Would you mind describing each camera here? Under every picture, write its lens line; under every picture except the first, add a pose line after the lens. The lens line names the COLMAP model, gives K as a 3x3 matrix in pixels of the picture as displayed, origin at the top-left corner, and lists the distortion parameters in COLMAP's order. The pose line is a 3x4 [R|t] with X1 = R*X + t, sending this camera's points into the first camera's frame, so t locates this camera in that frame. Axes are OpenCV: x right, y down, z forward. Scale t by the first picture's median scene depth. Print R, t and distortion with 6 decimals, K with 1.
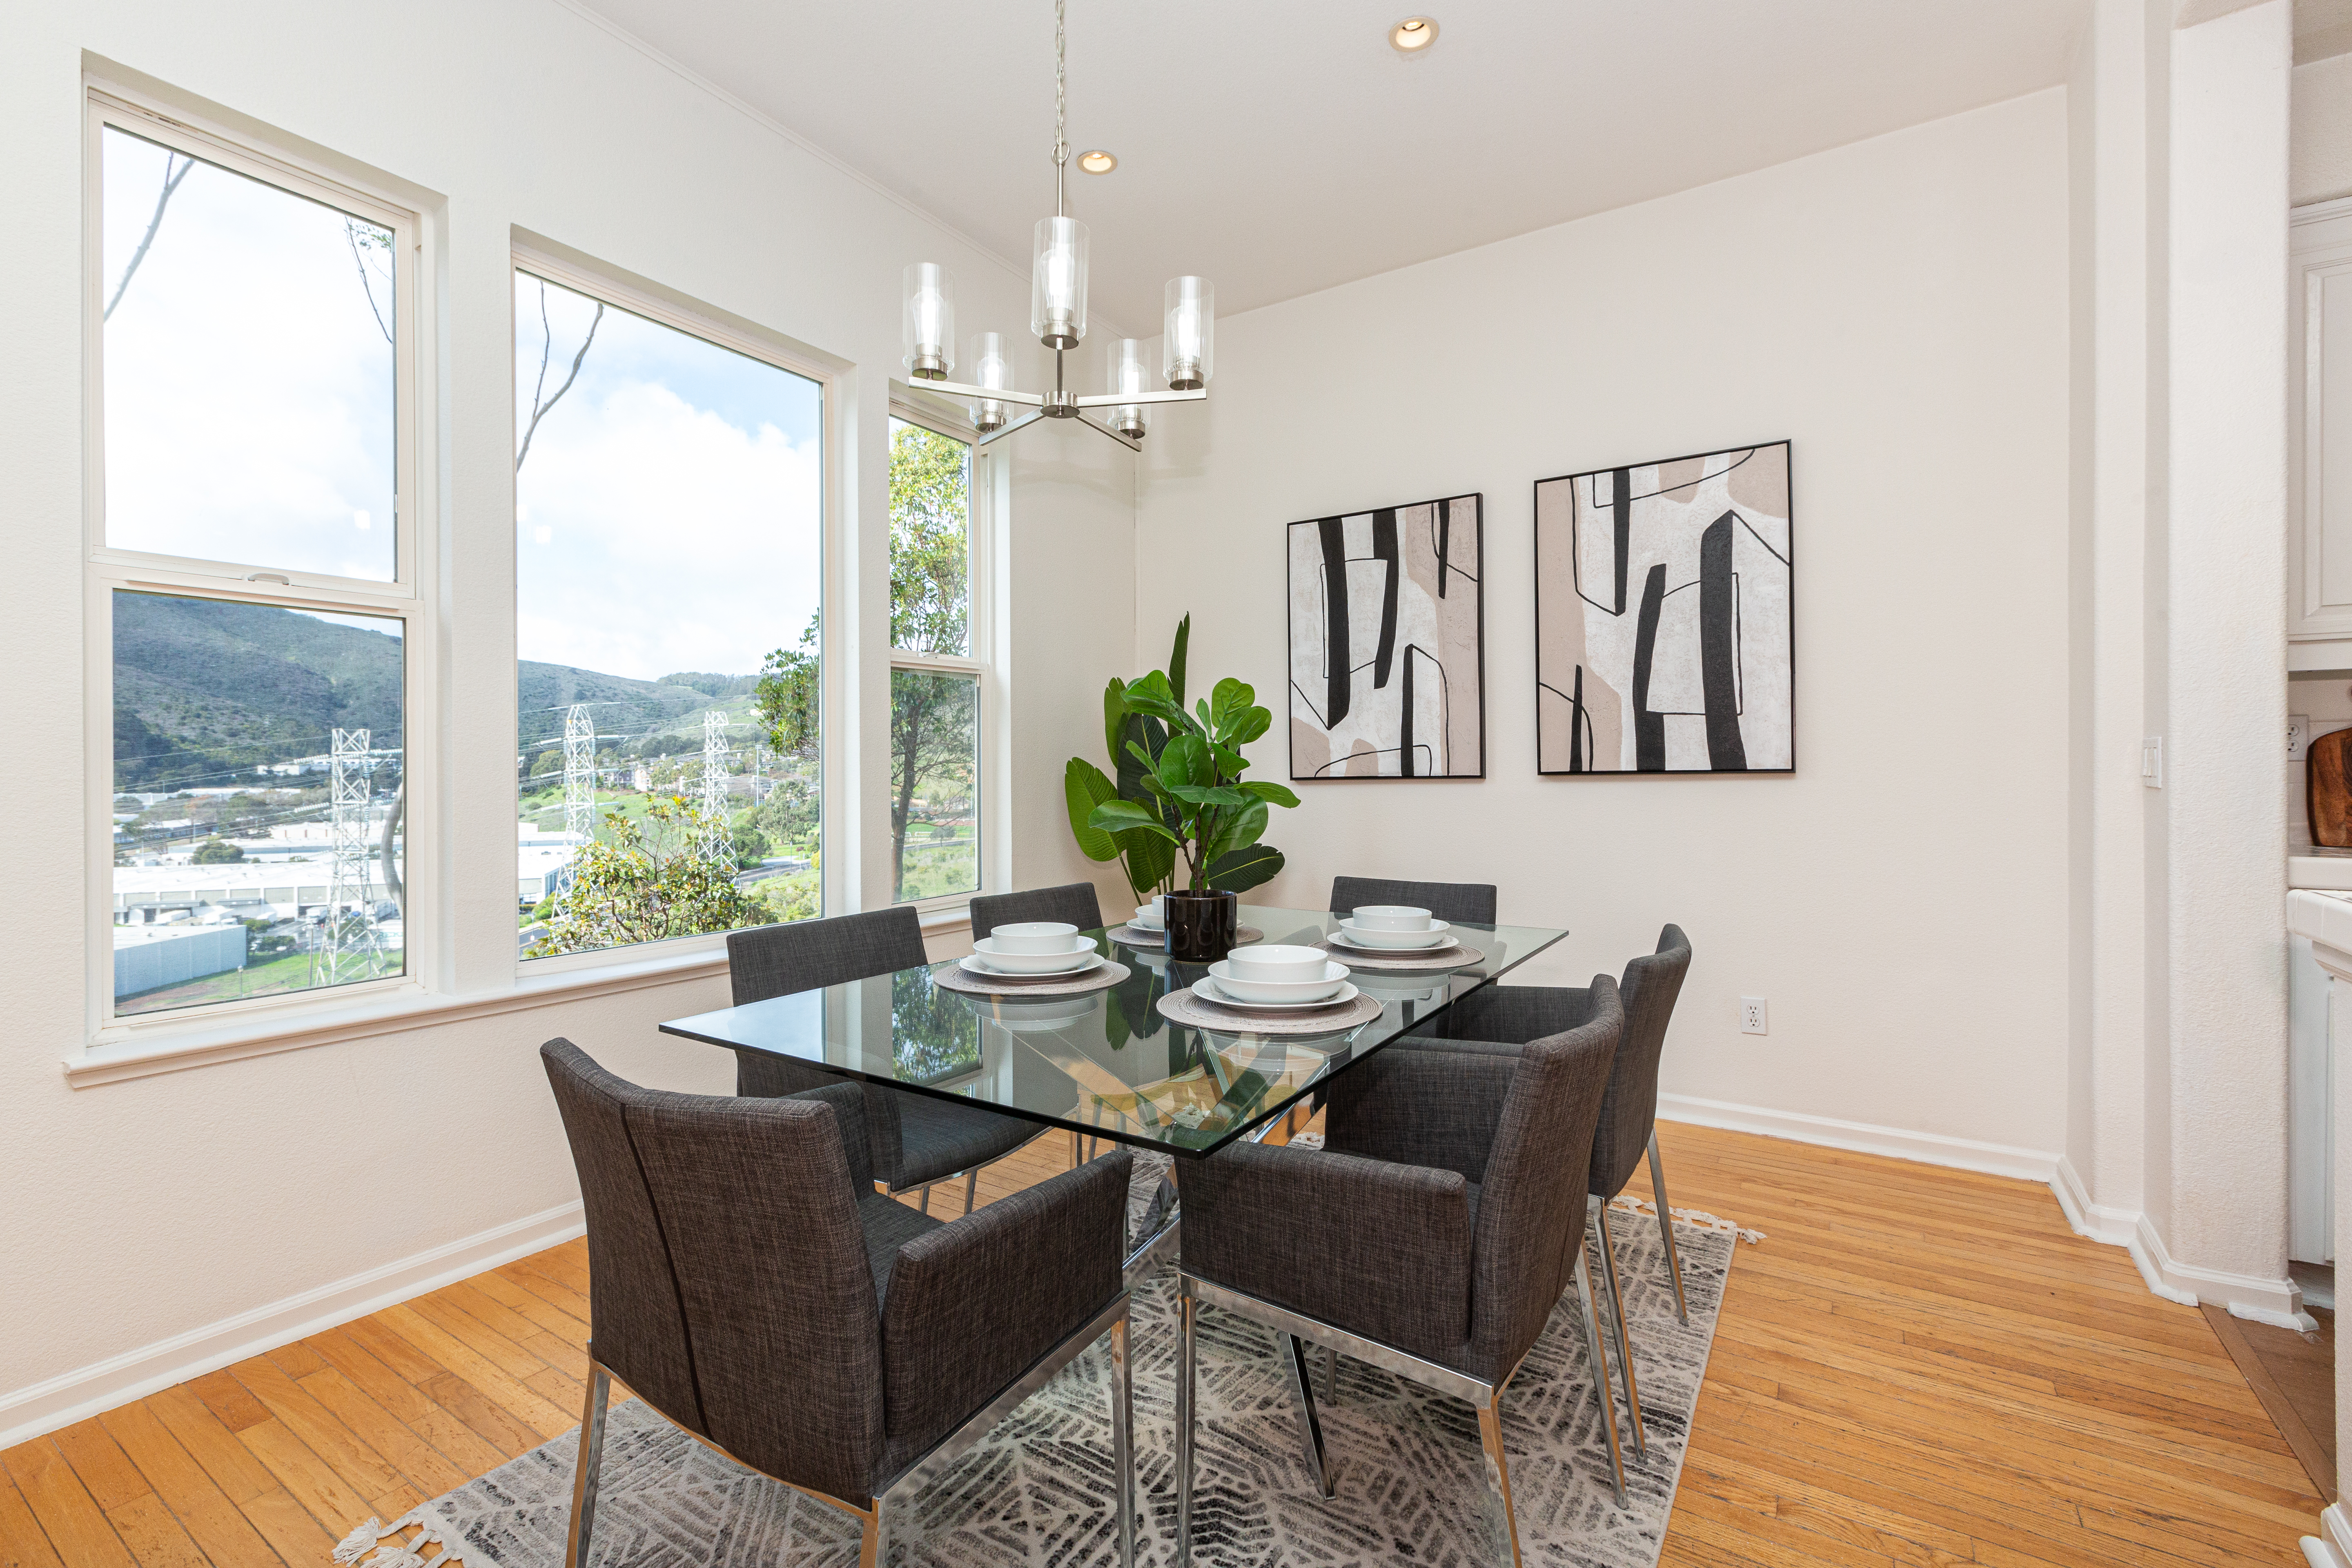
lens RADIAL K [[1047.4, 0, 1171.7], [0, 1047.4, 777.8], [0, 0, 1]] dist [0.000683, -0.000750]
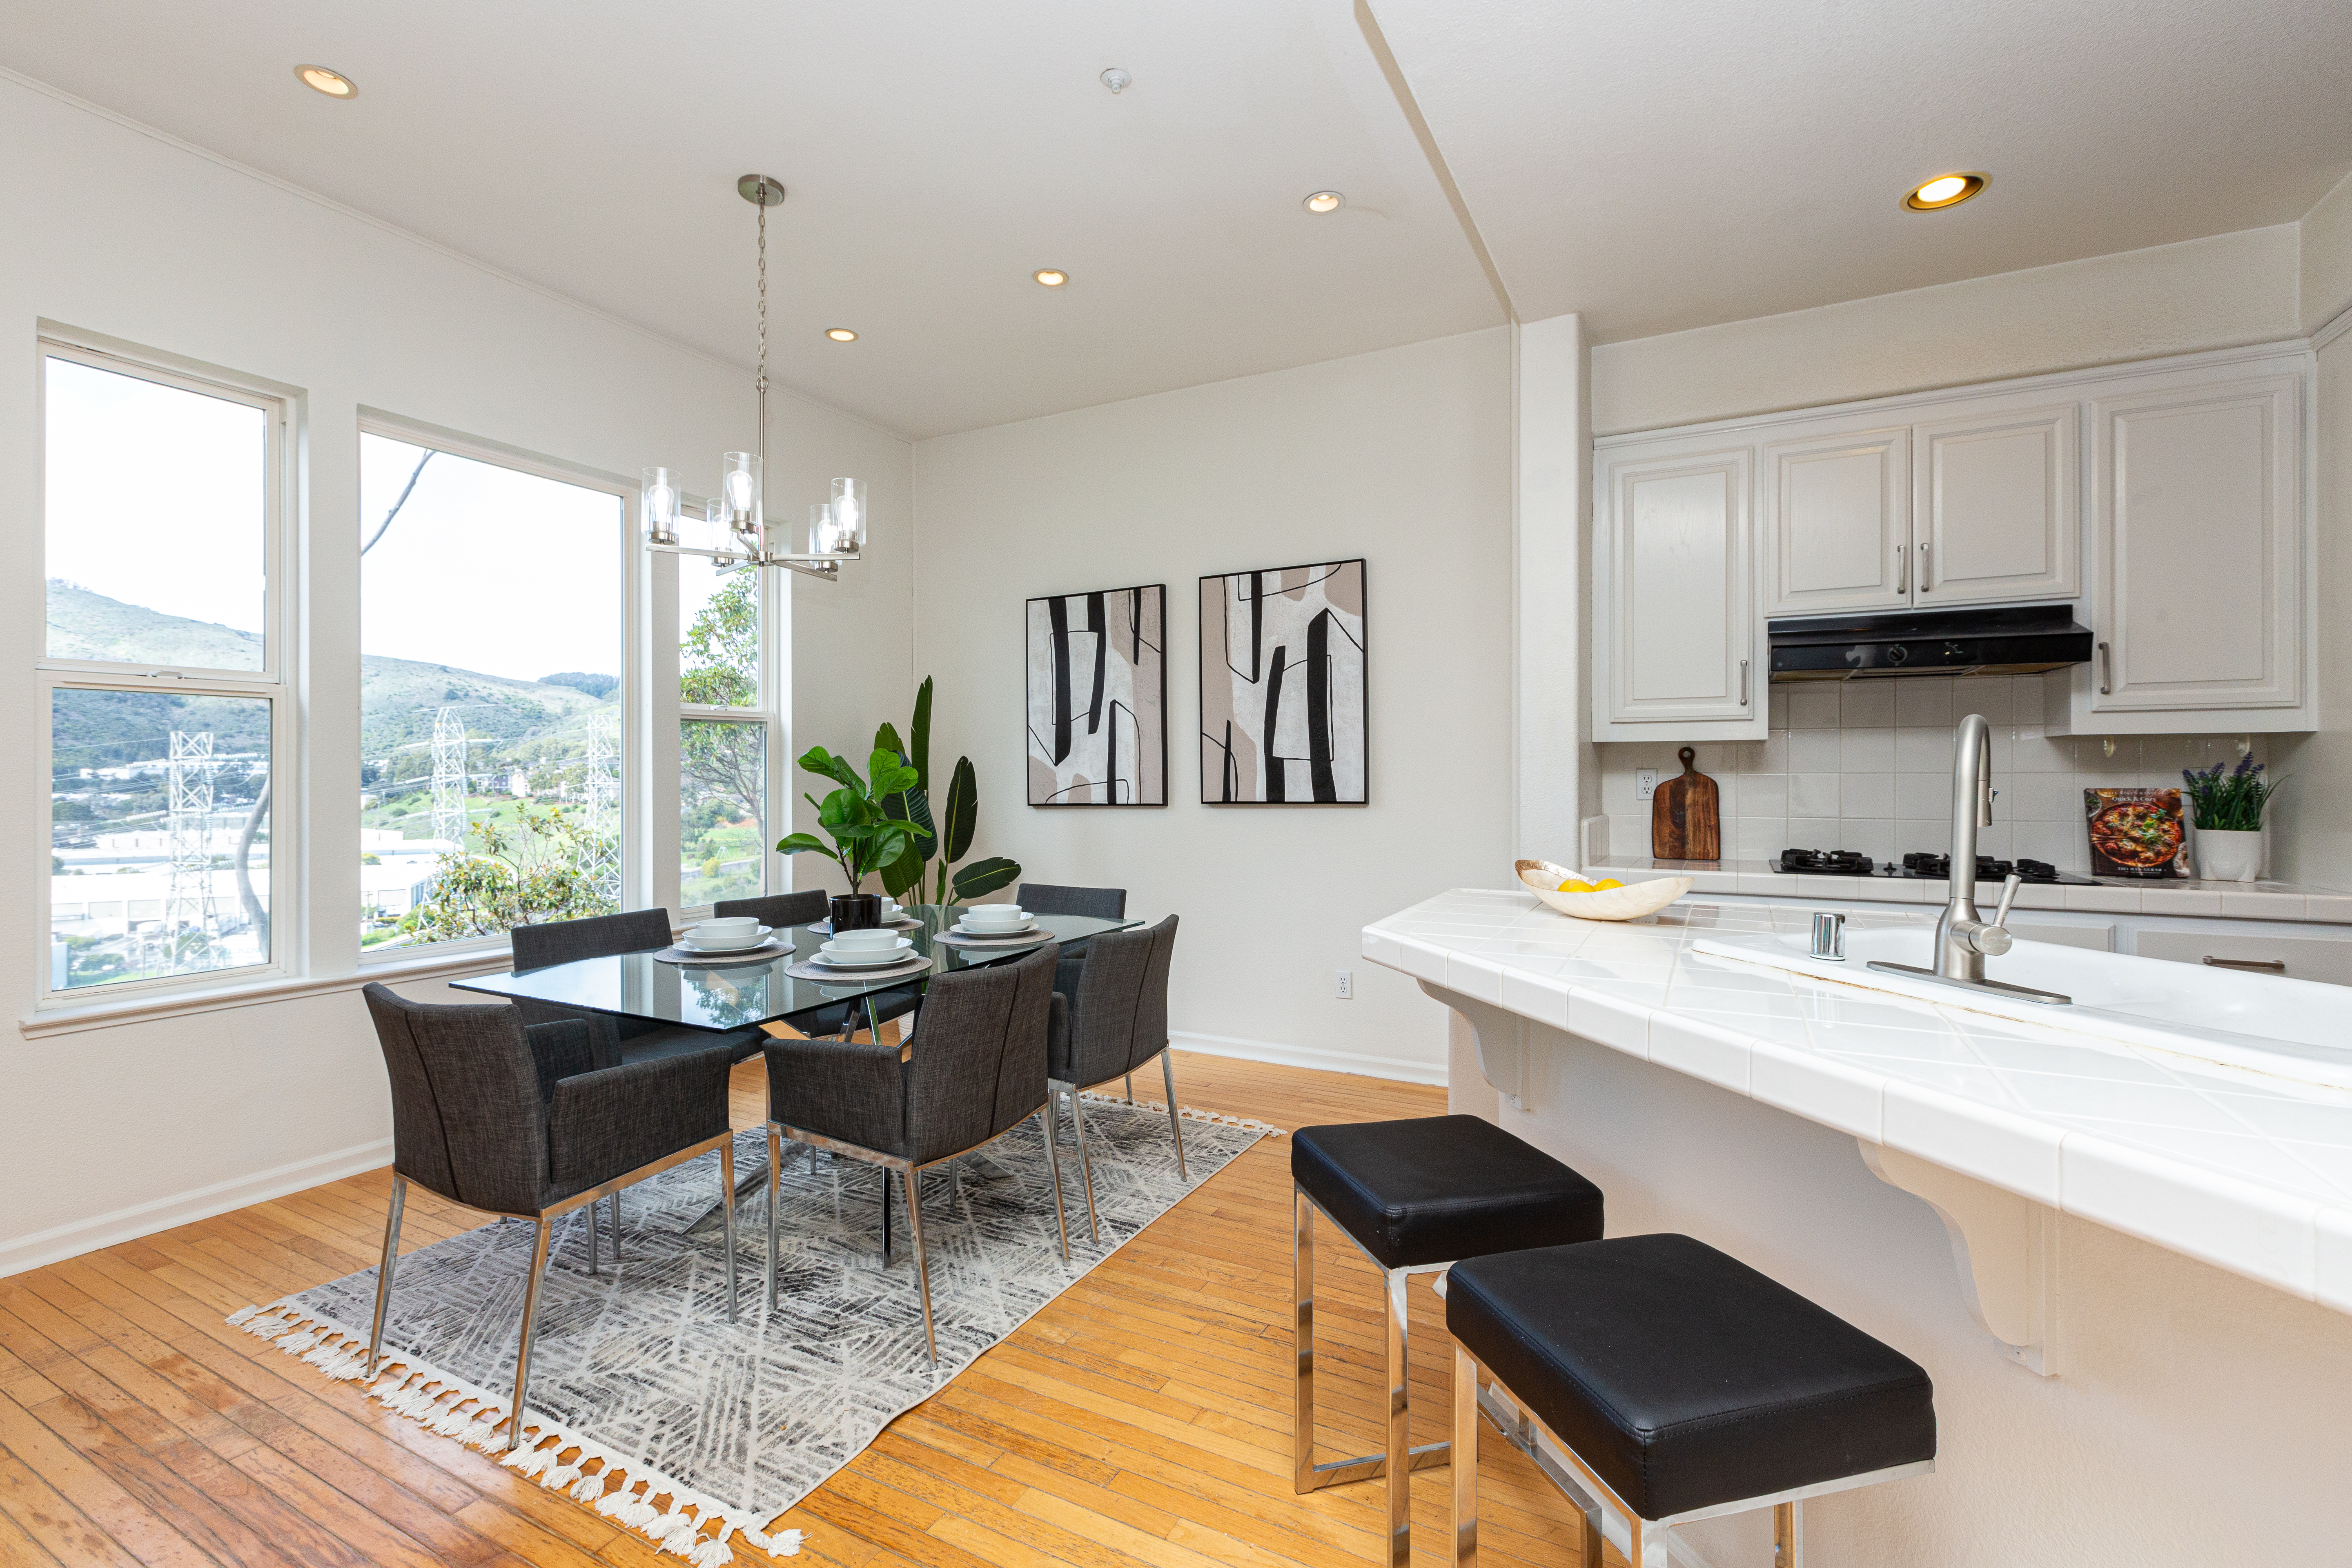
lens RADIAL K [[1047.4, 0, 1171.7], [0, 1047.4, 777.8], [0, 0, 1]] dist [0.000683, -0.000750]
pose [[0.996078, 0.001348, 0.088468, 0.207275], [-0.000899, 0.999987, -0.005112, -0.029621], [-0.088473, 0.005013, 0.996066, -0.304341]]
